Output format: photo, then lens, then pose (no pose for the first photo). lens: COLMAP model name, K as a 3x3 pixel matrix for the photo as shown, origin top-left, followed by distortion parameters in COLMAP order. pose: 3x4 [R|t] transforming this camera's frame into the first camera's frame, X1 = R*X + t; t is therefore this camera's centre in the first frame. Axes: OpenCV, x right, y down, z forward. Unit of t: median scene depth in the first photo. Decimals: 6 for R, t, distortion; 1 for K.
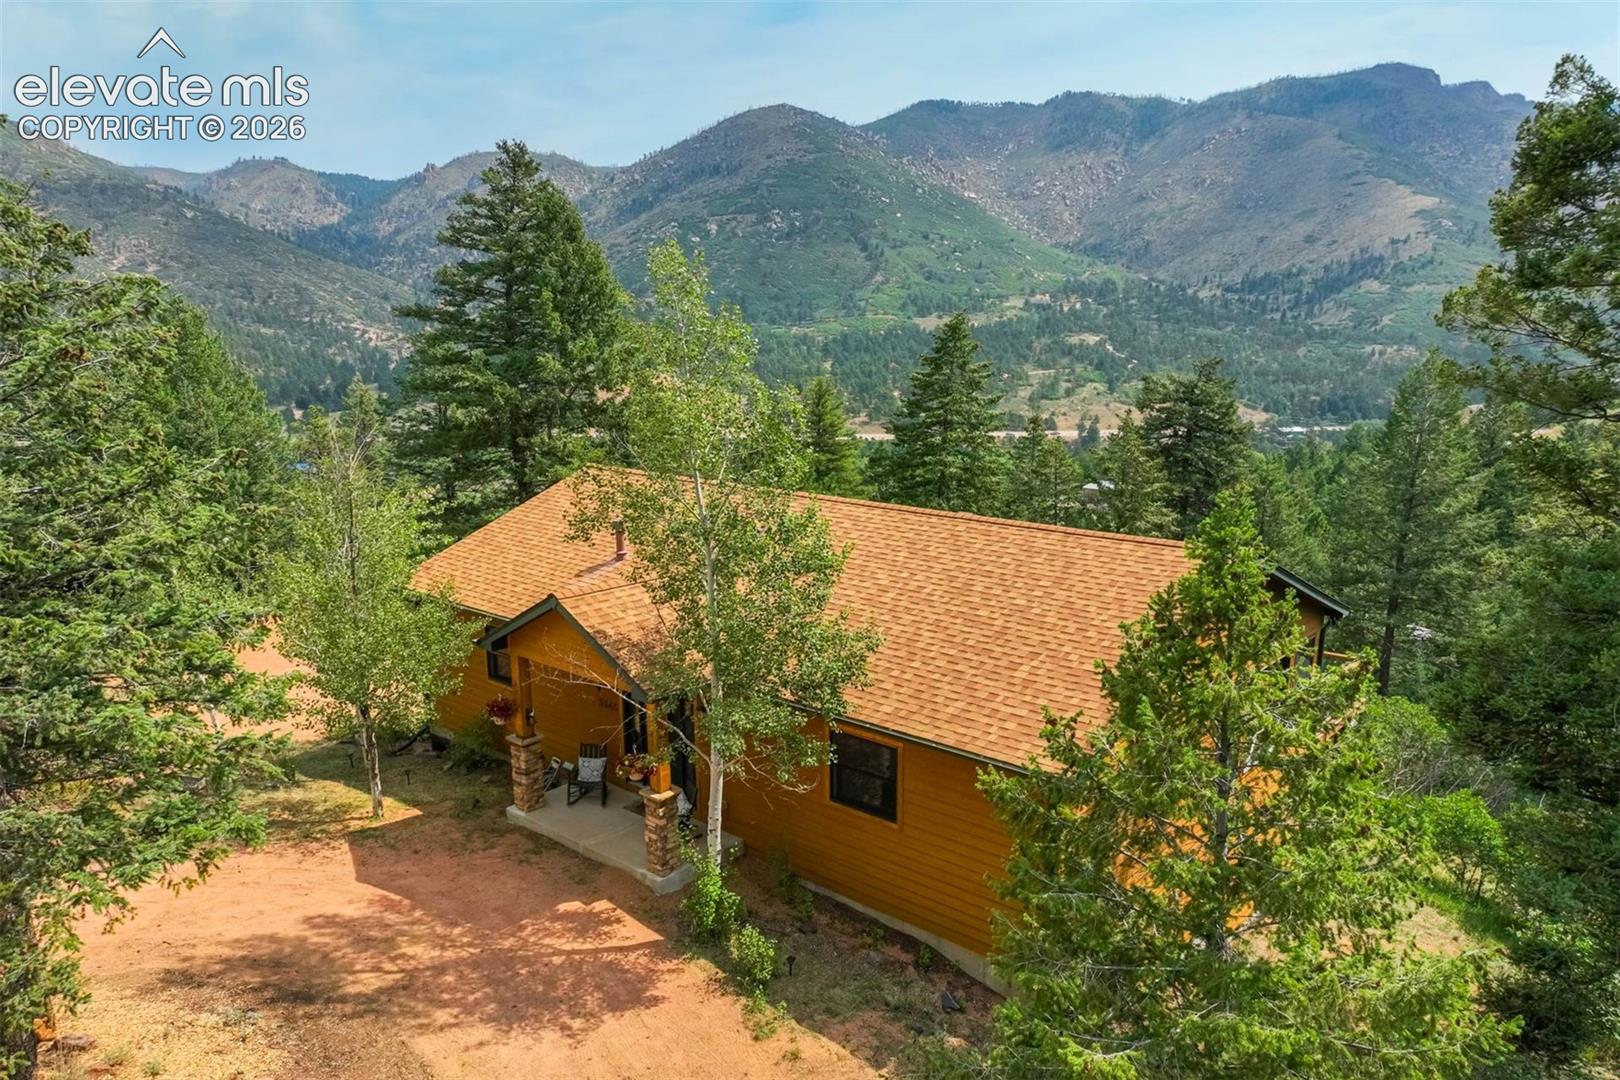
lens RADIAL K [[1135.1, 0, 812.1], [0, 1135.1, 593.3], [0, 0, 1]] dist [-0.002998, 0.021152]
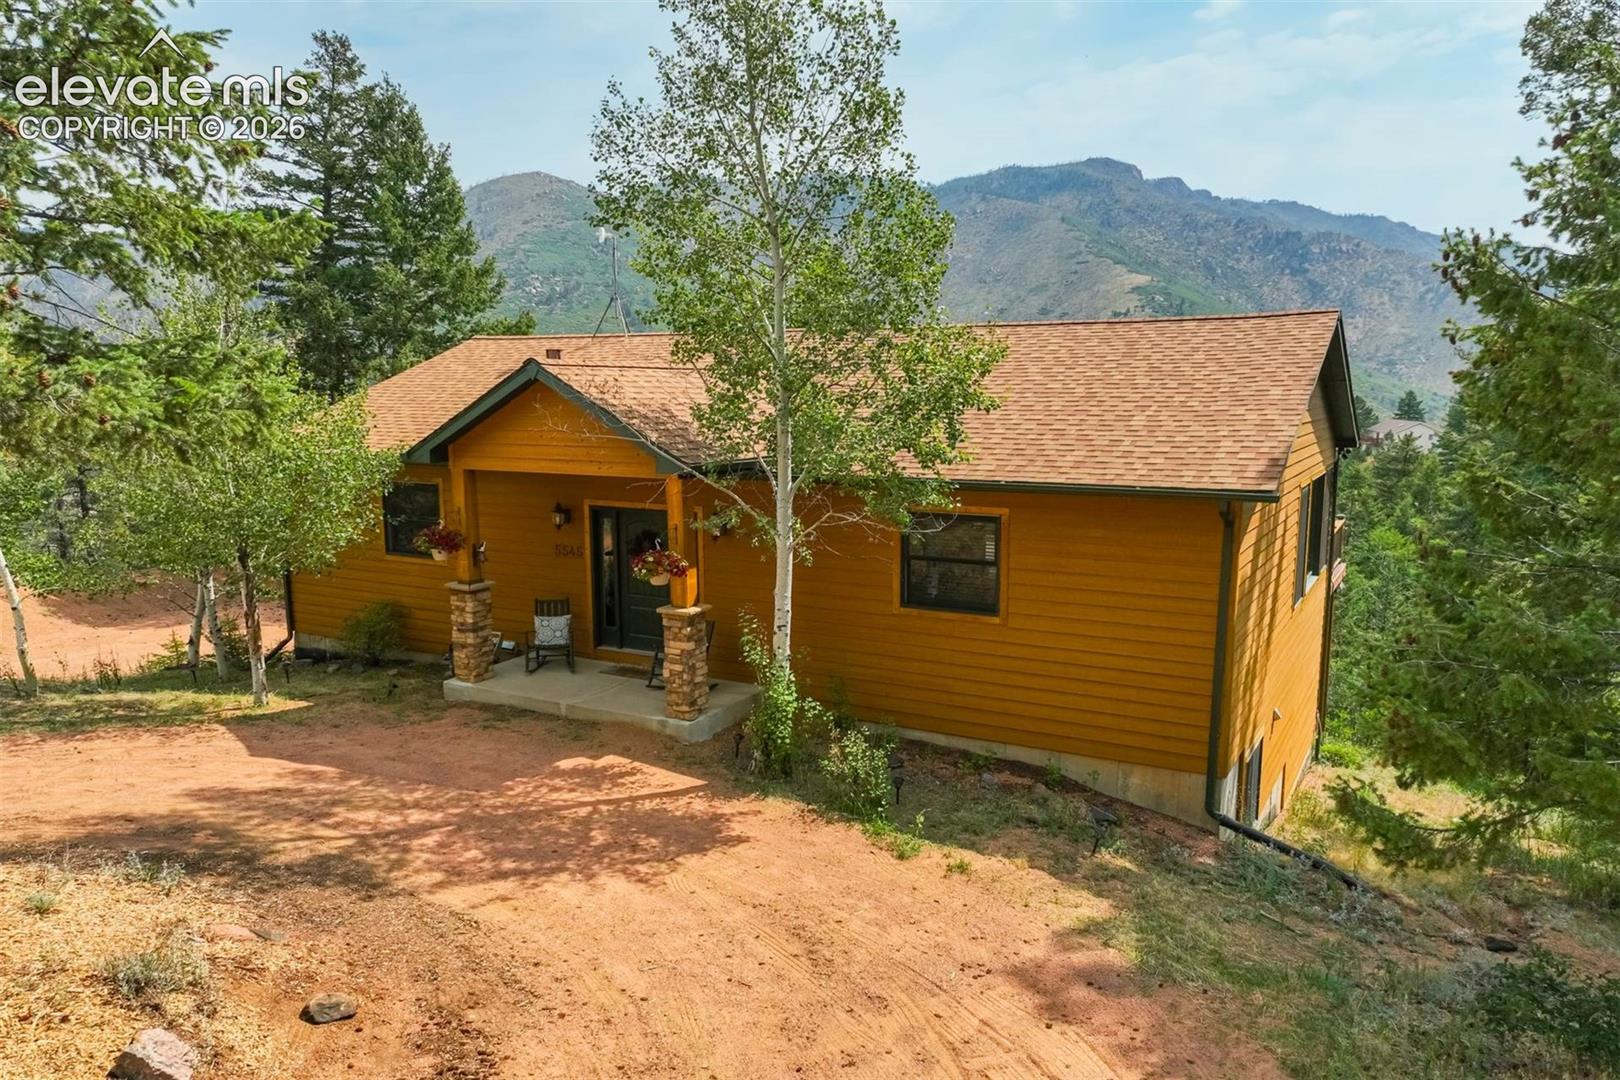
lens RADIAL K [[1135.1, 0, 812.1], [0, 1135.1, 593.3], [0, 0, 1]] dist [-0.002998, 0.021152]
pose [[0.978625, -0.037626, 0.202180, -0.193158], [0.050097, 0.997121, -0.056923, 0.201105], [-0.199456, 0.065835, 0.977693, 0.212756]]
